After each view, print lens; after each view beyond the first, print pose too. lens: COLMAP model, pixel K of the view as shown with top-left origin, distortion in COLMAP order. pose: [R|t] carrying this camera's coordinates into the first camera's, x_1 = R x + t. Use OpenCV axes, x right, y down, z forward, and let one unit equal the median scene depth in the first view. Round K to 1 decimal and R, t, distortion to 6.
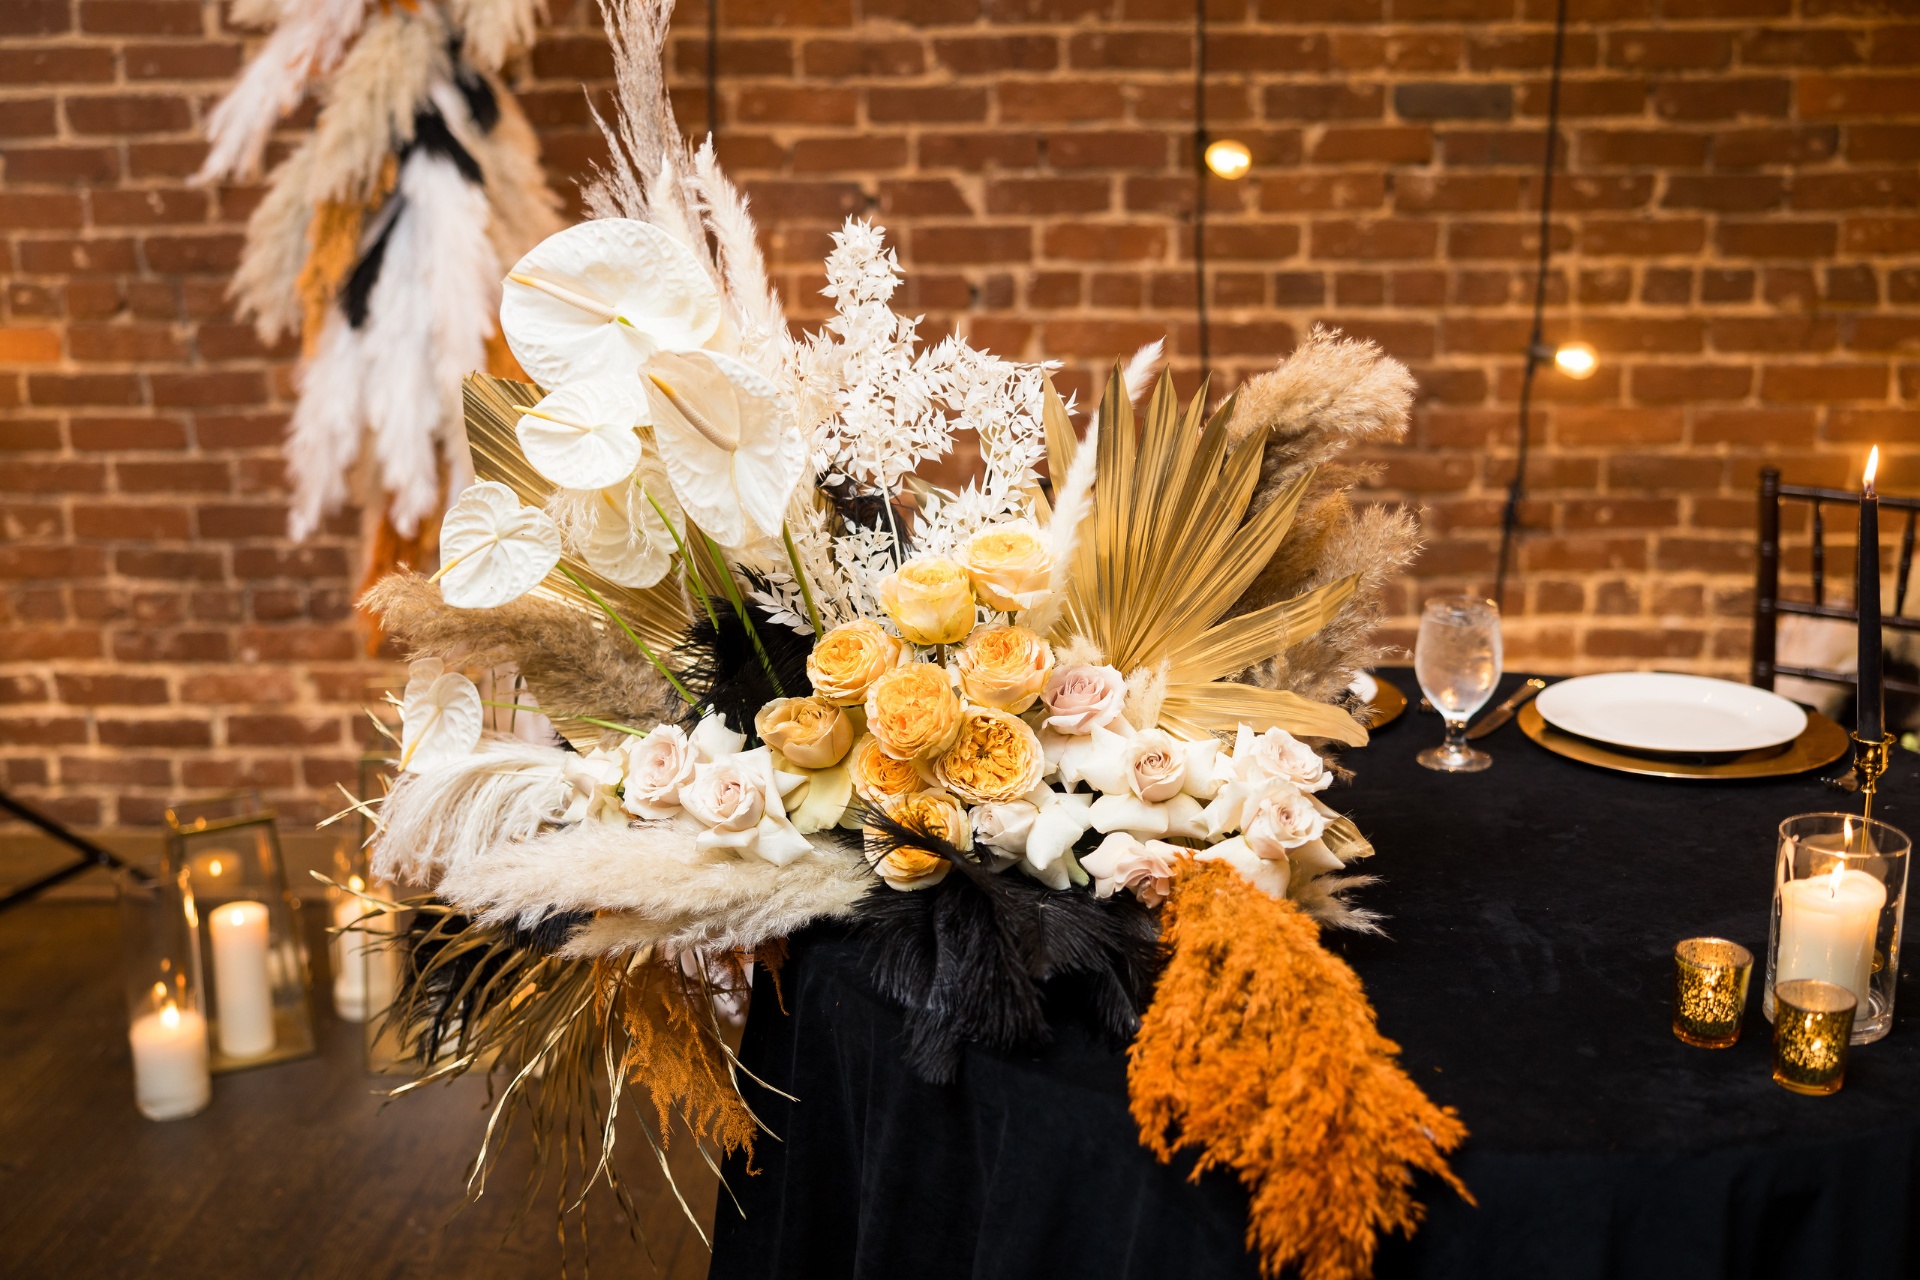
lens RADIAL K [[2349.8, 0, 960.0], [0, 2349.8, 640.0], [0, 0, 1]] dist [-0.005131, 0.024470]
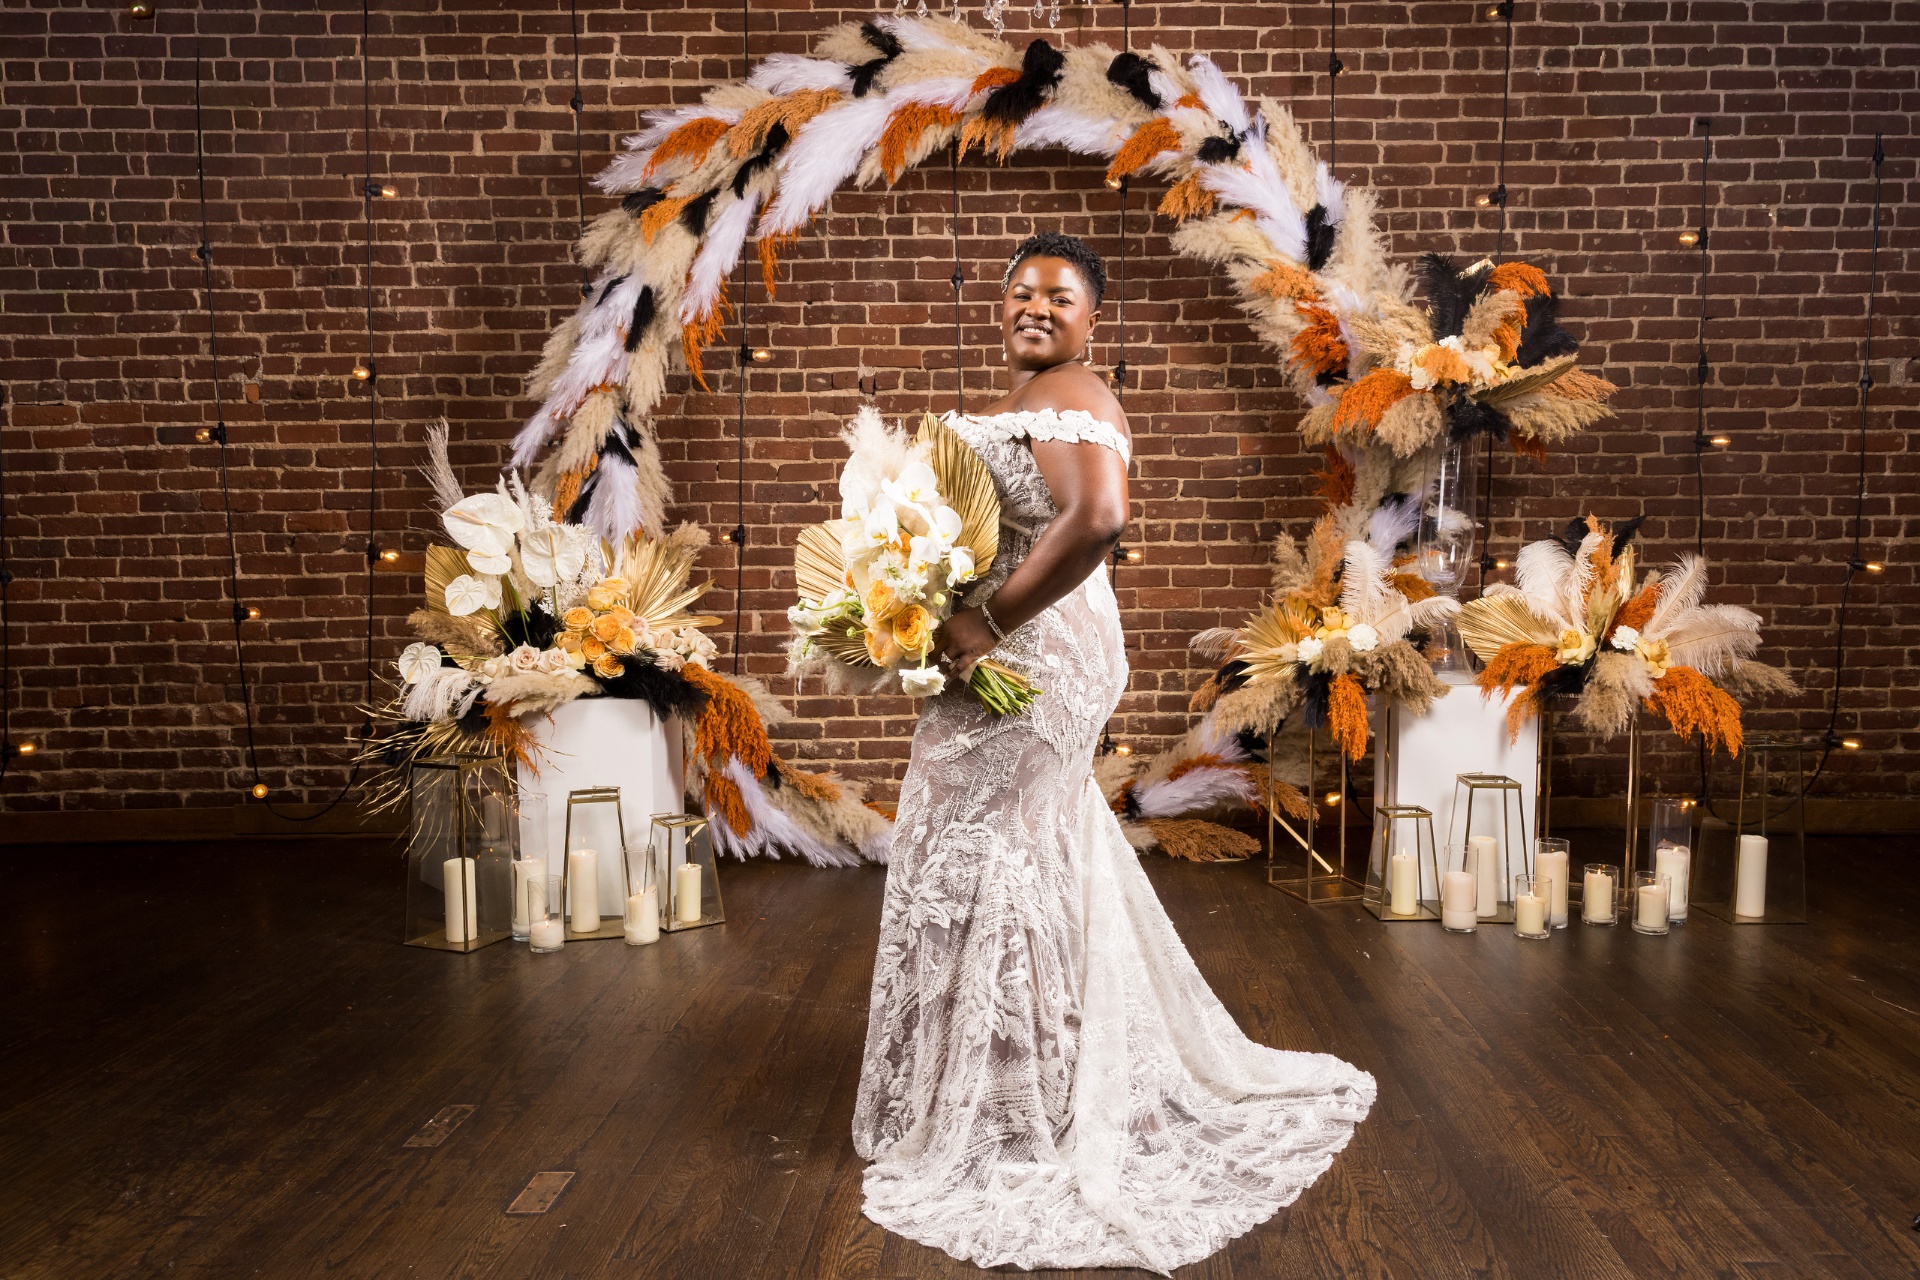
lens RADIAL K [[1514.5, 0, 965.0], [0, 1514.5, 642.9], [0, 0, 1]] dist [0.001421, 0.000086]
pose [[0.999519, -0.001850, 0.030956, 0.055534], [0.007392, 0.983657, -0.179902, 0.196790], [-0.030117, 0.180044, 0.983197, -0.338101]]
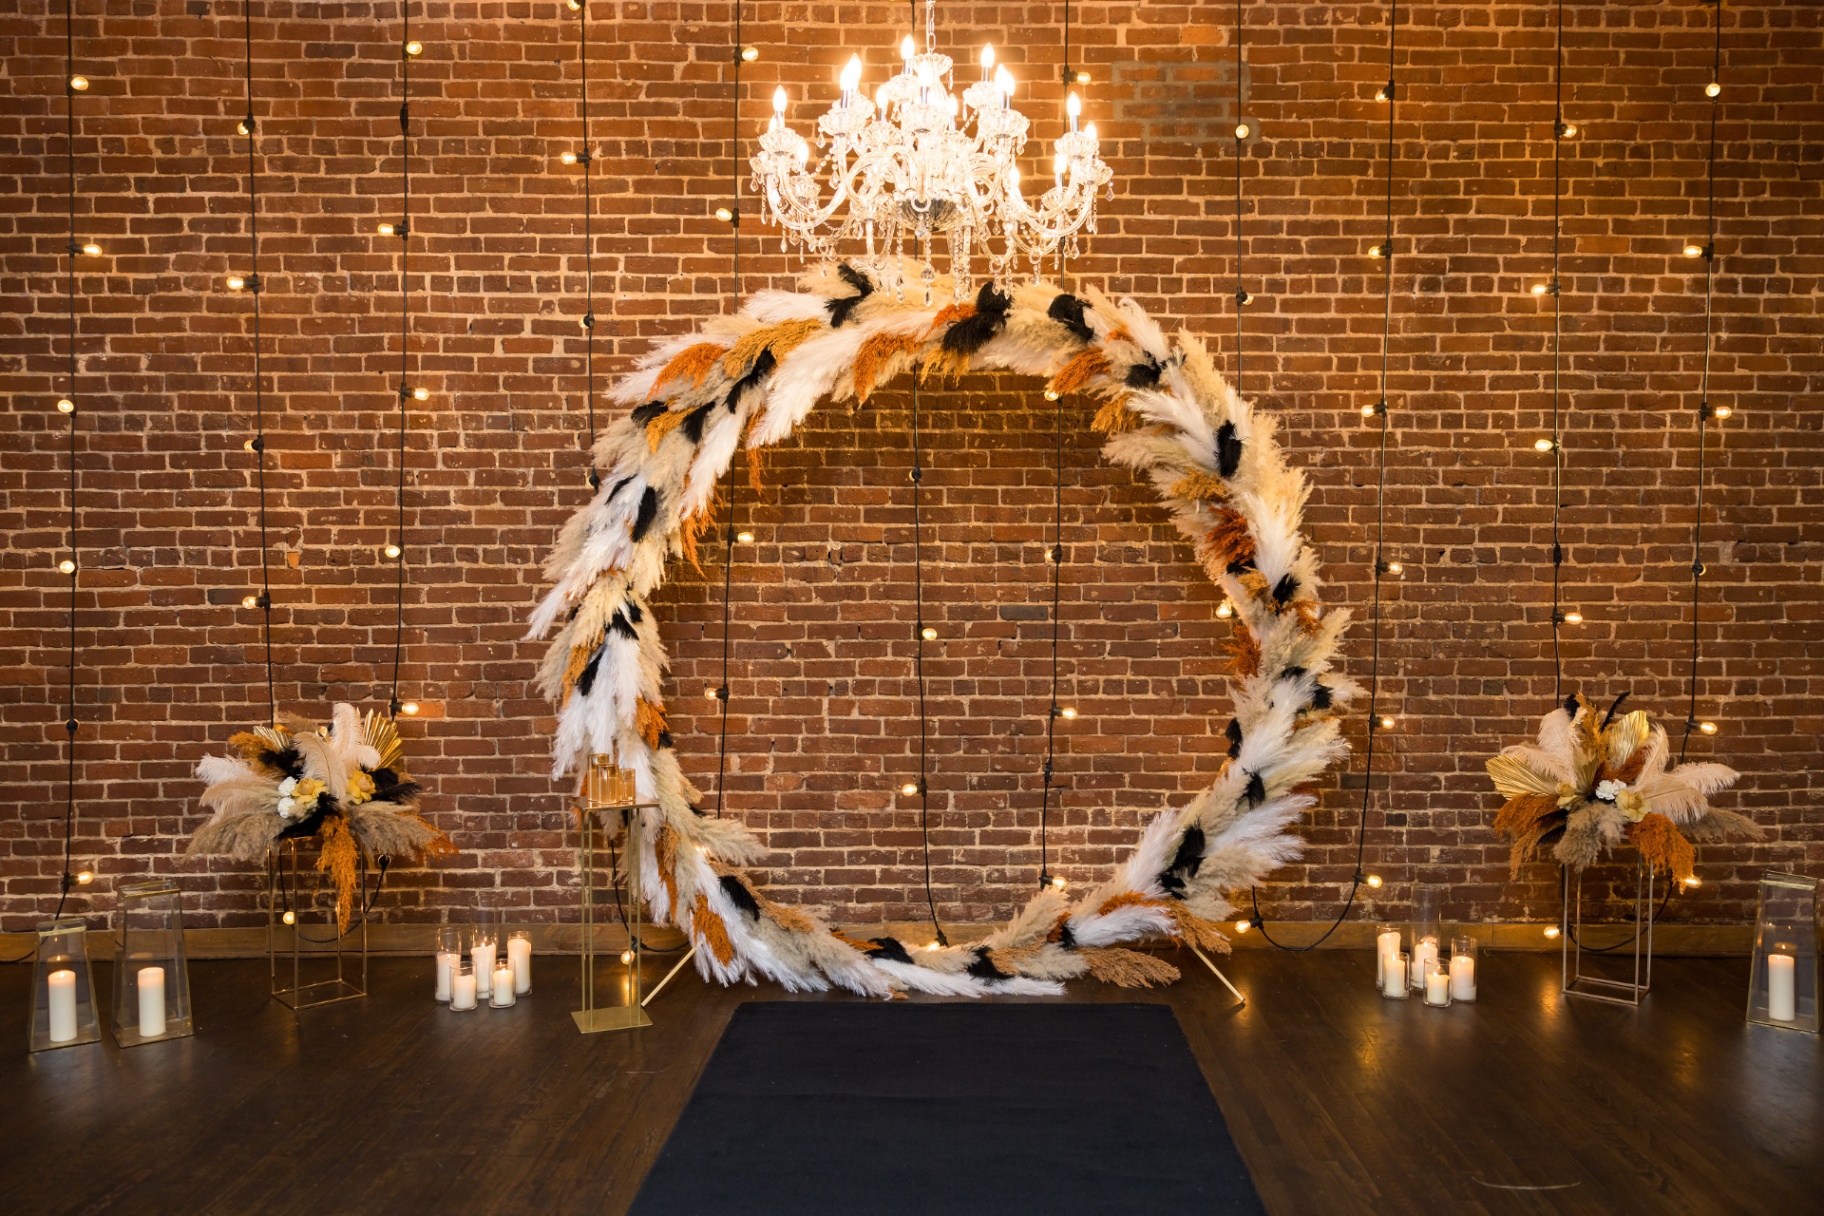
lens RADIAL K [[1434.6, 0, 912.0], [0, 1434.6, 608.0], [0, 0, 1]] dist [0.006876, -0.007272]
pose [[0.998739, 0.006967, 0.049709, 0.015845], [0.004613, 0.973394, -0.229093, 0.111964], [-0.049983, 0.229033, 0.972135, -0.467695]]
